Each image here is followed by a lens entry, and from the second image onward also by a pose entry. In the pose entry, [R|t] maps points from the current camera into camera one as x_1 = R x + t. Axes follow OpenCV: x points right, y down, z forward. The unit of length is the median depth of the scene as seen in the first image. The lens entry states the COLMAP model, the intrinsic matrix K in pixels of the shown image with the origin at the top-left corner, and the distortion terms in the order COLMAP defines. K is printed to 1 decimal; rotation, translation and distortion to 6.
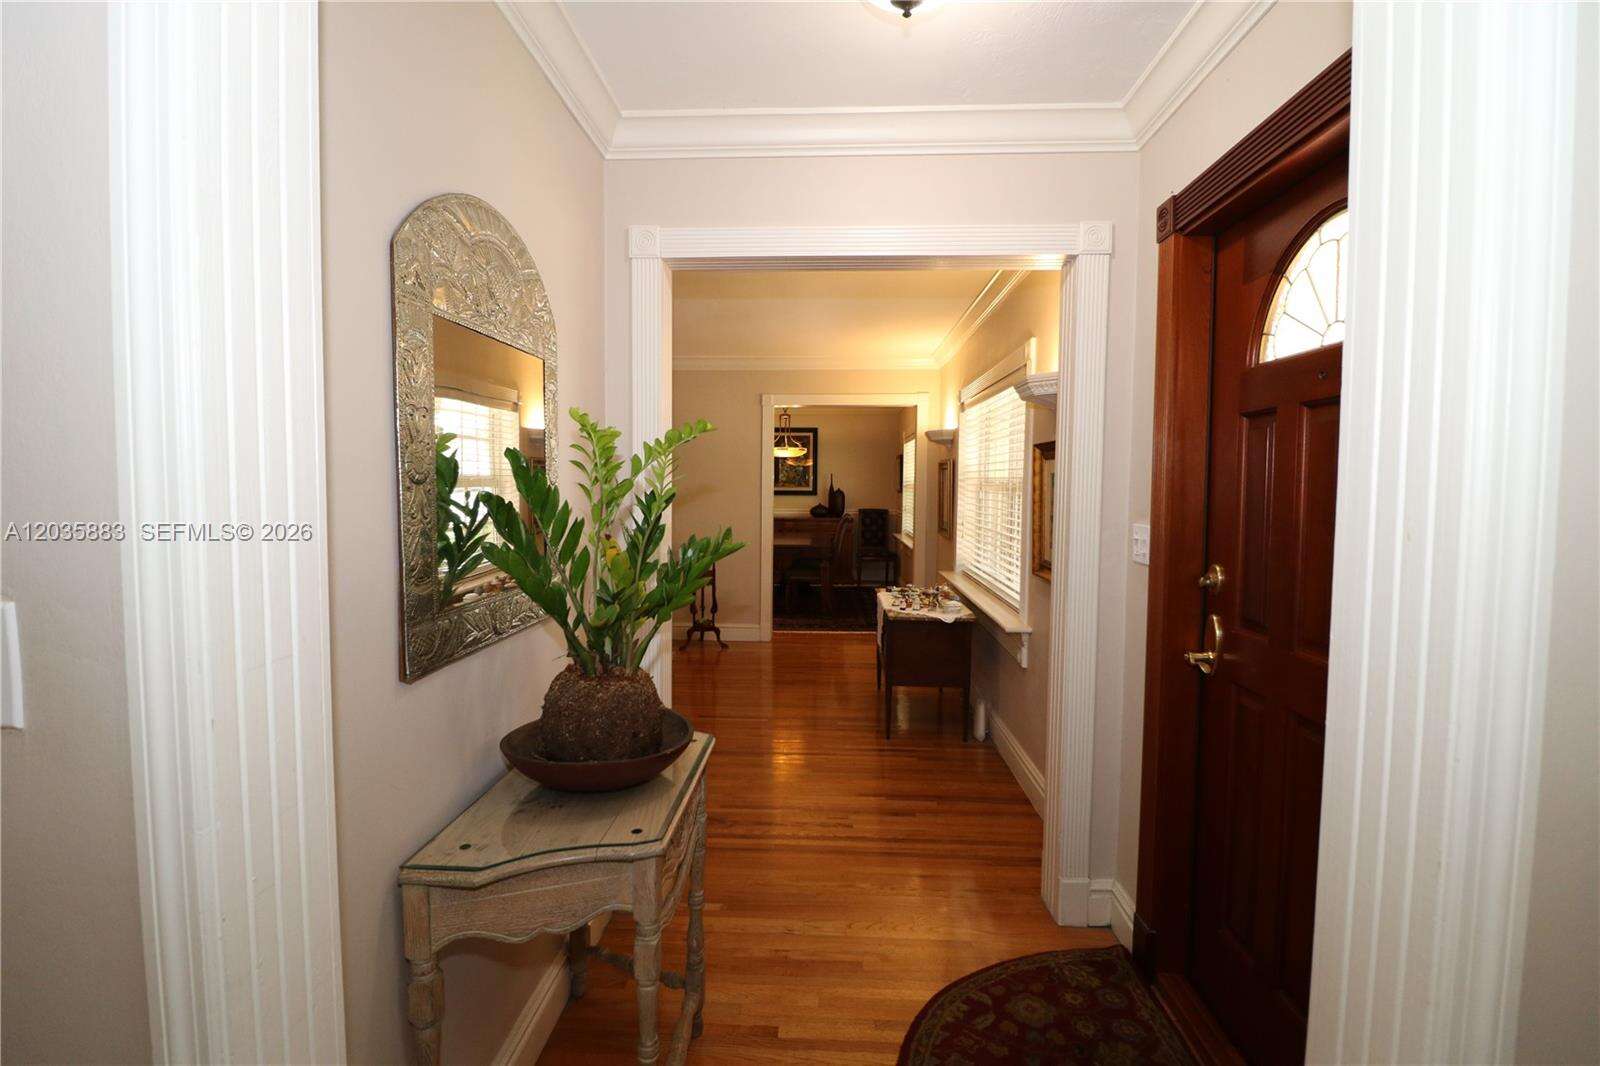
lens RADIAL K [[742.2, 0, 793.9], [0, 742.2, 527.1], [0, 0, 1]] dist [-0.008351, -0.007851]
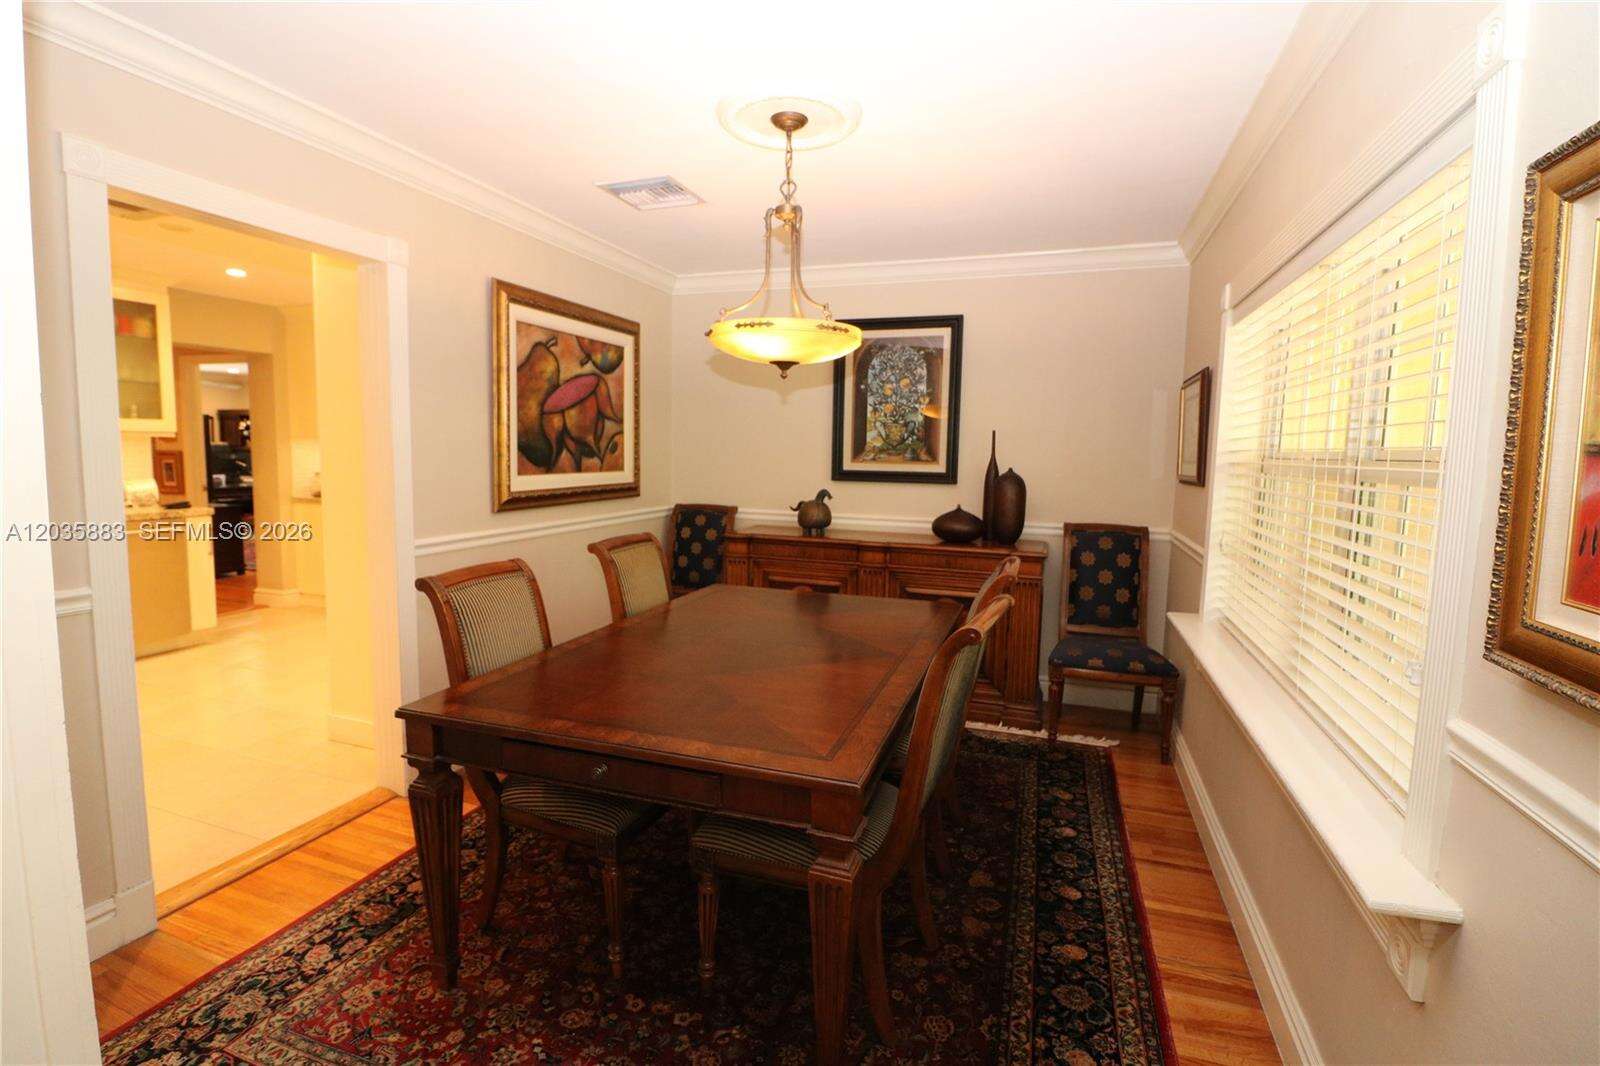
lens RADIAL K [[742.2, 0, 791.8], [0, 742.2, 524.4], [0, 0, 1]] dist [-0.008351, -0.007851]
pose [[0.959476, 0.041130, -0.278772, 0.059269], [-0.030990, 0.998691, 0.040684, -0.035604], [0.280081, -0.030396, 0.959495, 0.597298]]
